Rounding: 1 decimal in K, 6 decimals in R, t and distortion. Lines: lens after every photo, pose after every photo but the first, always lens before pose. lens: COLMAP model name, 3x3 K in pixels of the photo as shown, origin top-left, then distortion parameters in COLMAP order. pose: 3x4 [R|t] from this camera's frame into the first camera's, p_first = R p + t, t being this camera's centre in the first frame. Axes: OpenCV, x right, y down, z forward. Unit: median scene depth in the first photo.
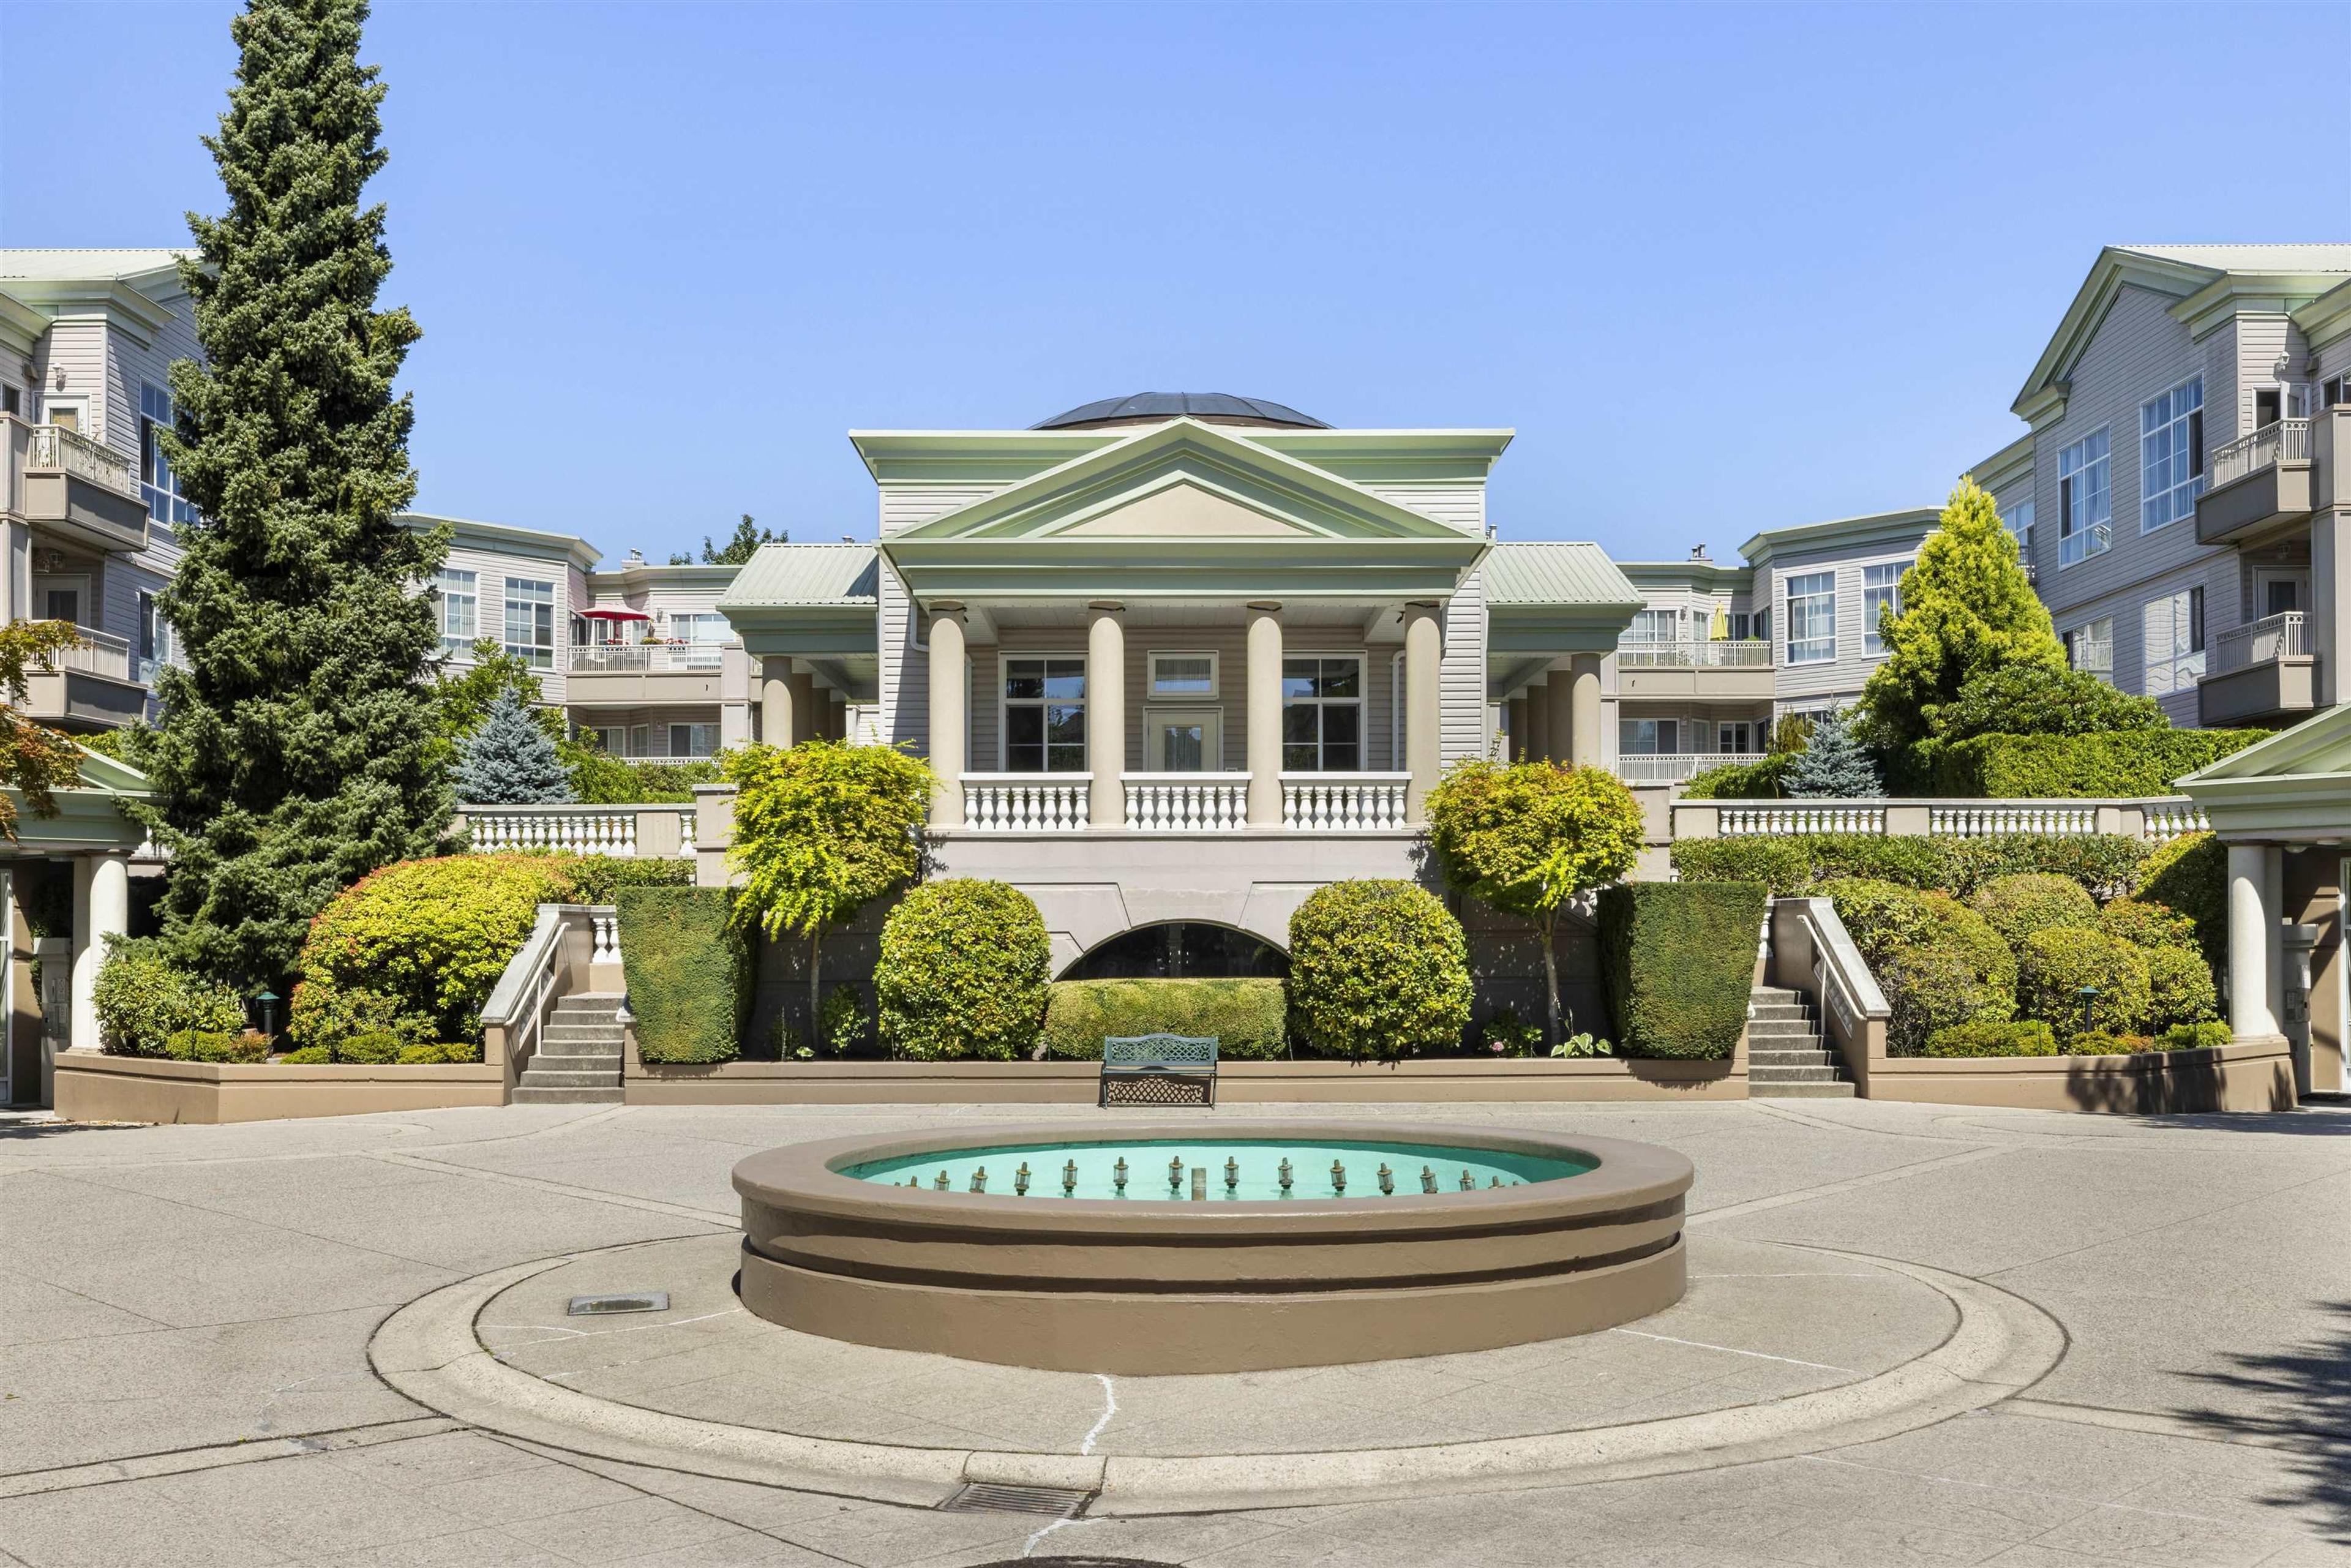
lens RADIAL K [[2270.4, 0, 1174.1], [0, 2270.4, 910.7], [0, 0, 1]] dist [0.010475, 0.017020]
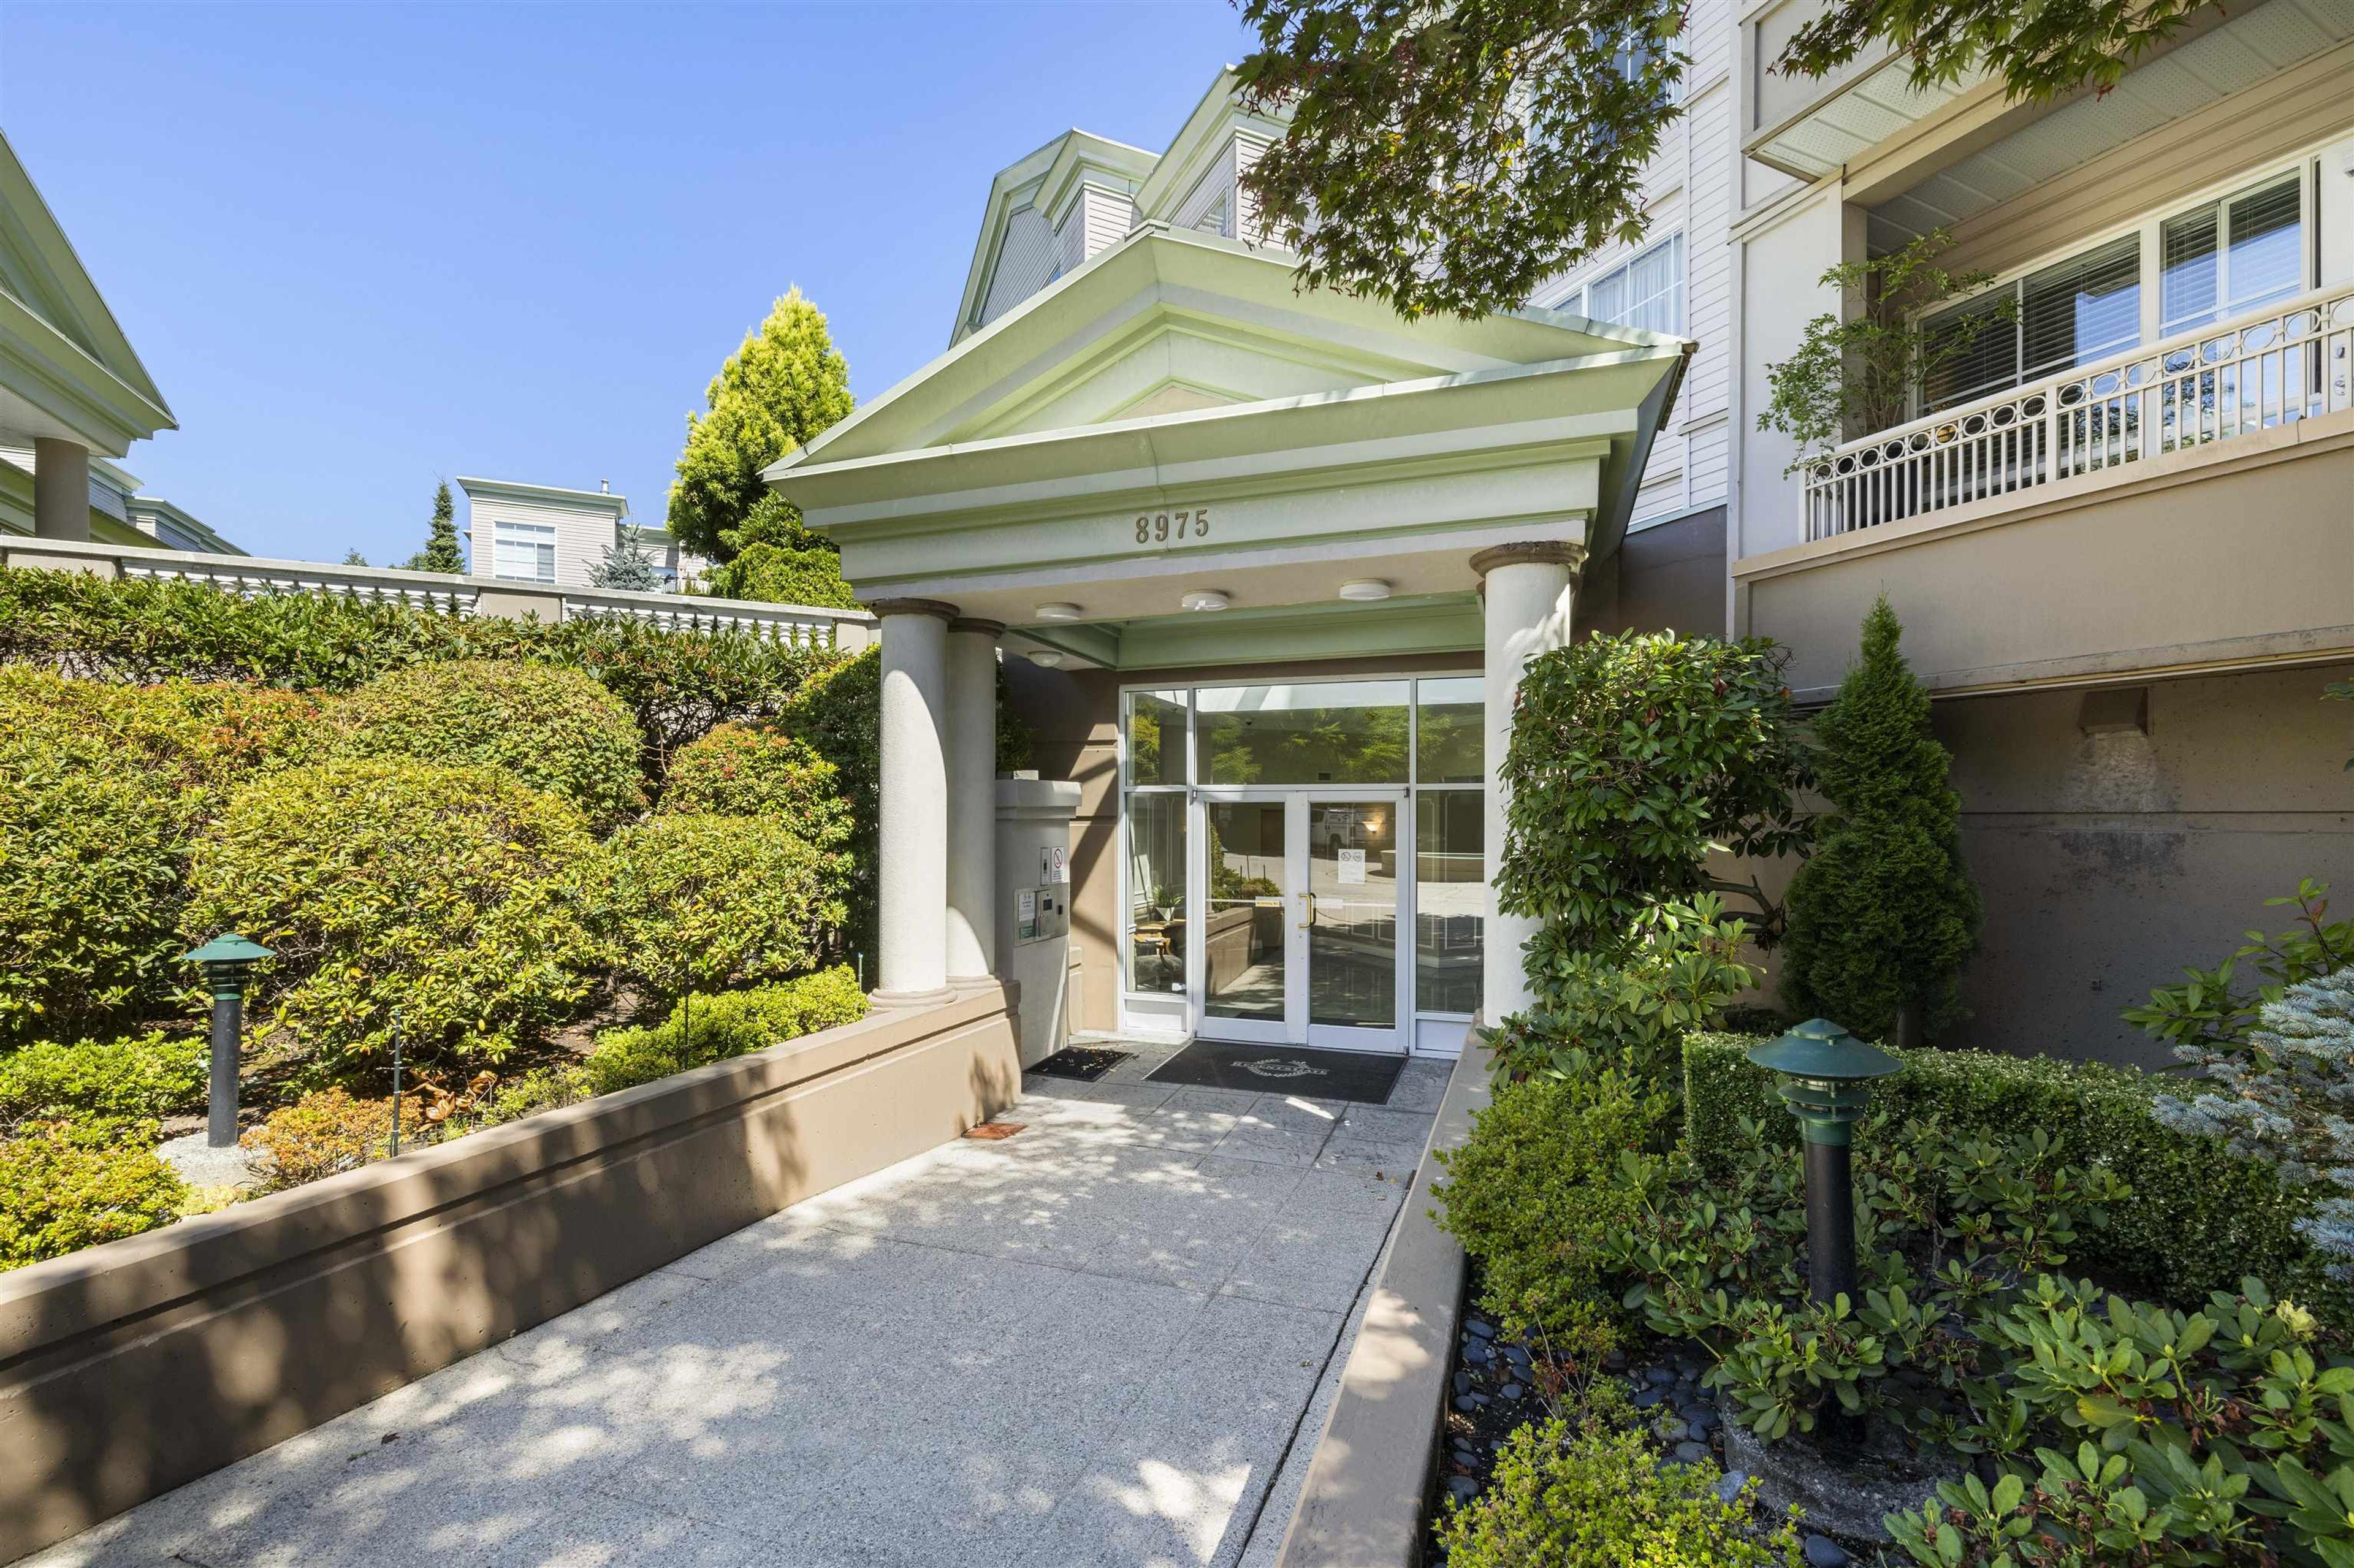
lens RADIAL K [[1030.7, 0, 1177.0], [0, 1030.7, 784.0], [0, 0, 1]] dist [0.000230, 0.000024]
pose [[0.912432, 0.021406, 0.408669, 0.346963], [-0.013801, 0.999673, -0.021549, 0.010353], [-0.408997, 0.014022, 0.912428, 0.615454]]
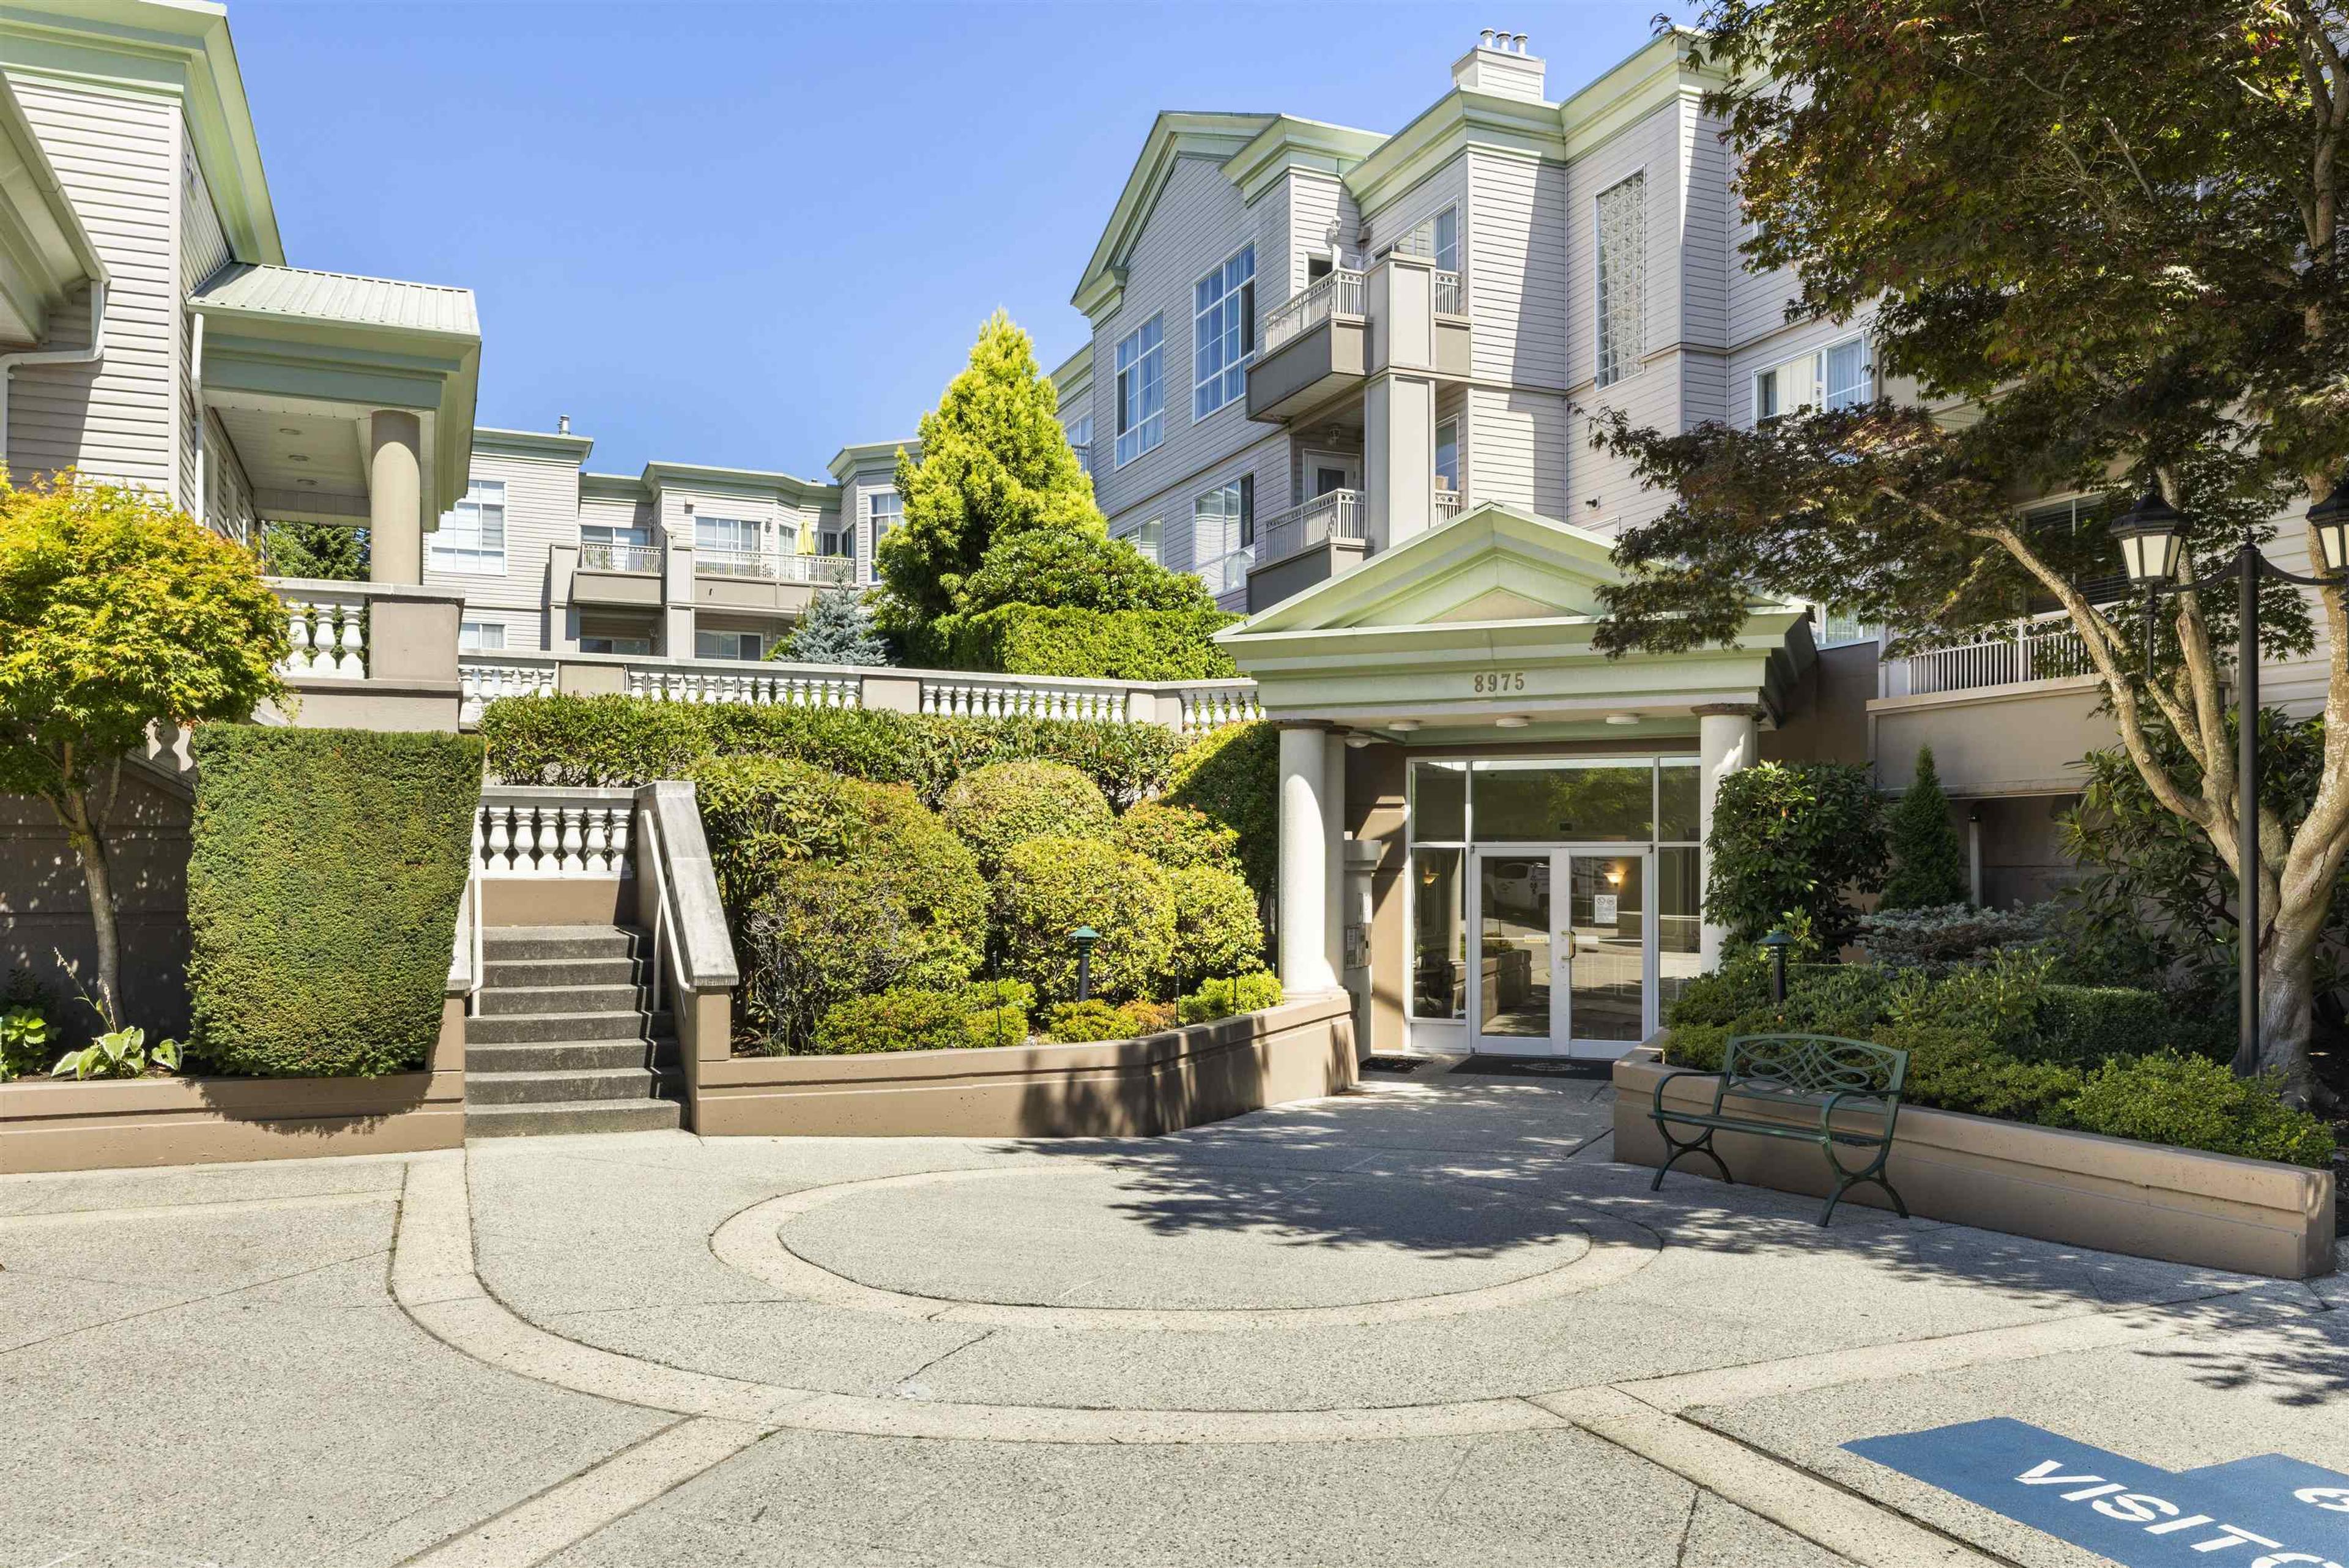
lens RADIAL K [[1796.0, 0, 1183.8], [0, 1796.0, 821.4], [0, 0, 1]] dist [-0.009441, -0.001644]
pose [[0.925965, 0.017578, 0.377199, 0.176027], [-0.013091, 0.999810, -0.014456, 0.007757], [-0.377382, 0.008448, 0.926019, 0.387054]]
